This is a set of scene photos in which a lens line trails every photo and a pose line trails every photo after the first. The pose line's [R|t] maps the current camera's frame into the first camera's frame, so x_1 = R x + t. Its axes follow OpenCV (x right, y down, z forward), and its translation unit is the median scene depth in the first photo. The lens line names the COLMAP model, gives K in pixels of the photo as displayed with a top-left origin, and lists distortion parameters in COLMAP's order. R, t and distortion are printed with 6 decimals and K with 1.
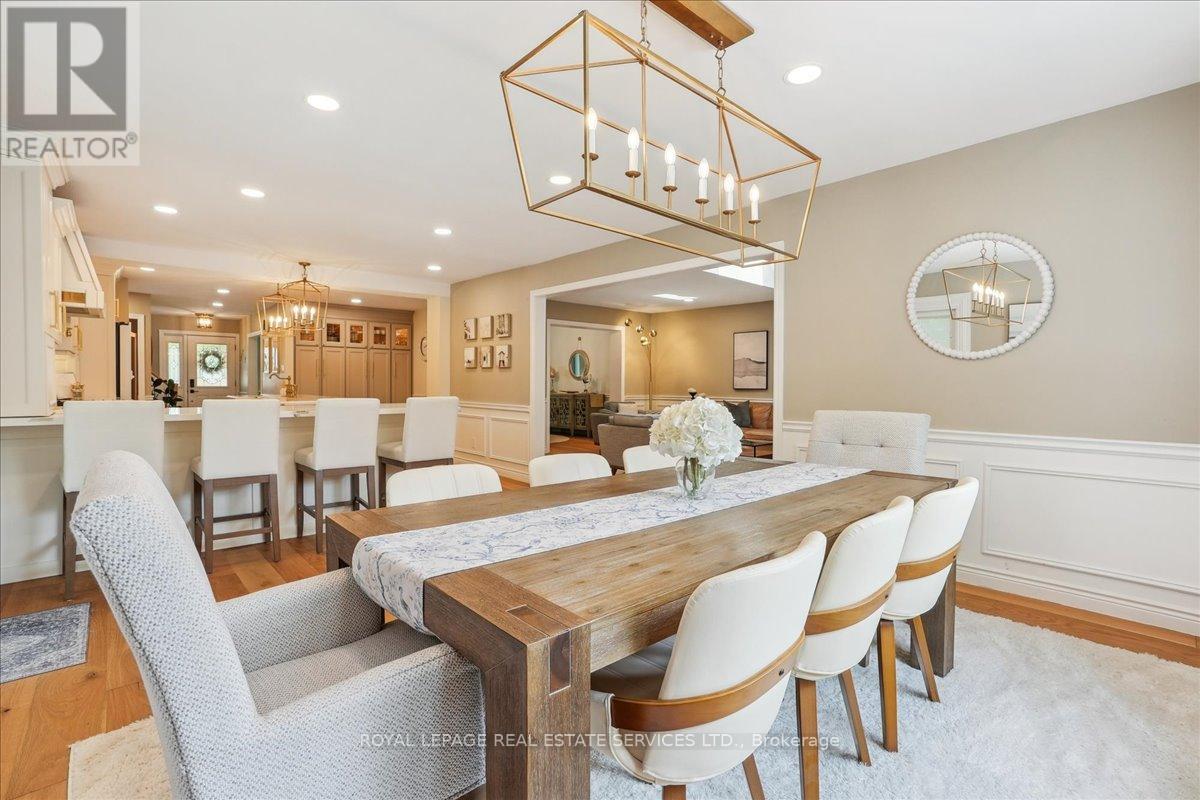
lens RADIAL K [[542.4, 0, 572.6], [0, 542.4, 394.4], [0, 0, 1]] dist [0.001696, 0.000301]
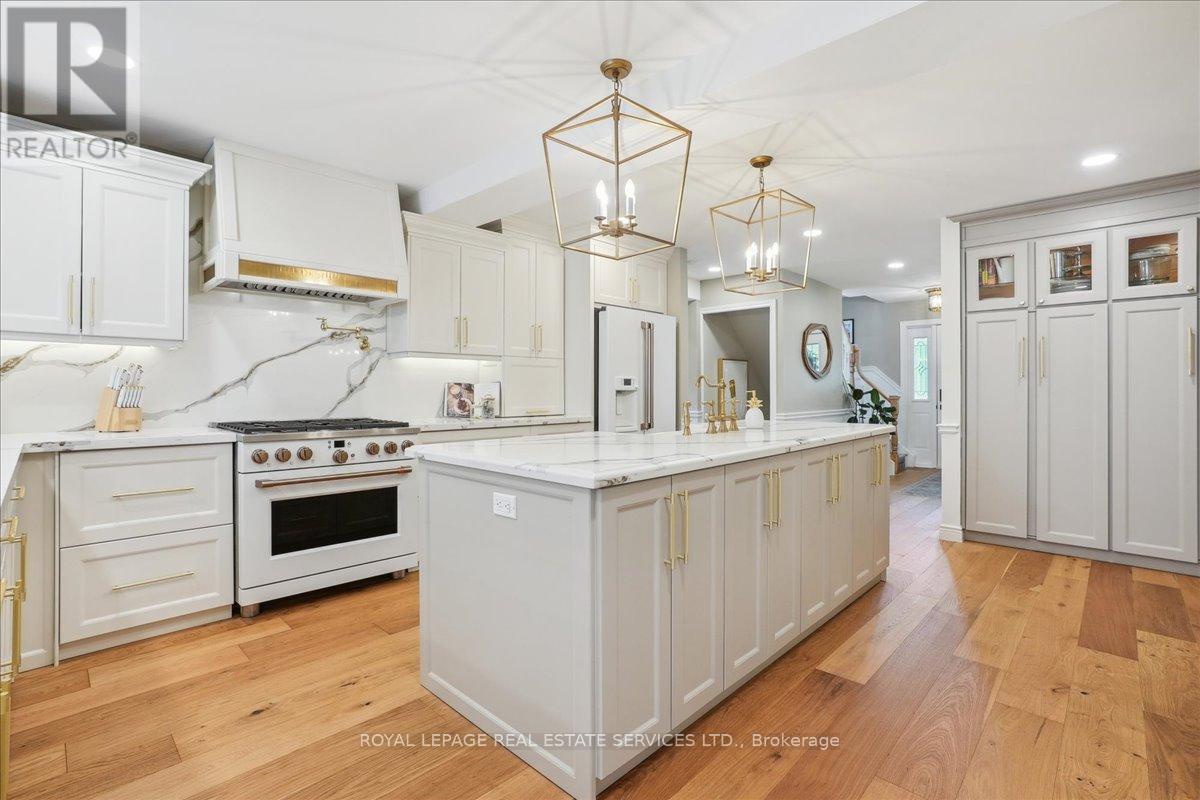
lens RADIAL K [[556.9, 0, 597.5], [0, 556.9, 394.8], [0, 0, 1]] dist [-0.030812, 0.000664]
pose [[0.102349, -0.000332, -0.994748, -0.083626], [-0.021742, 0.999760, -0.002571, -0.013223], [0.994511, 0.021891, 0.102317, 0.580018]]
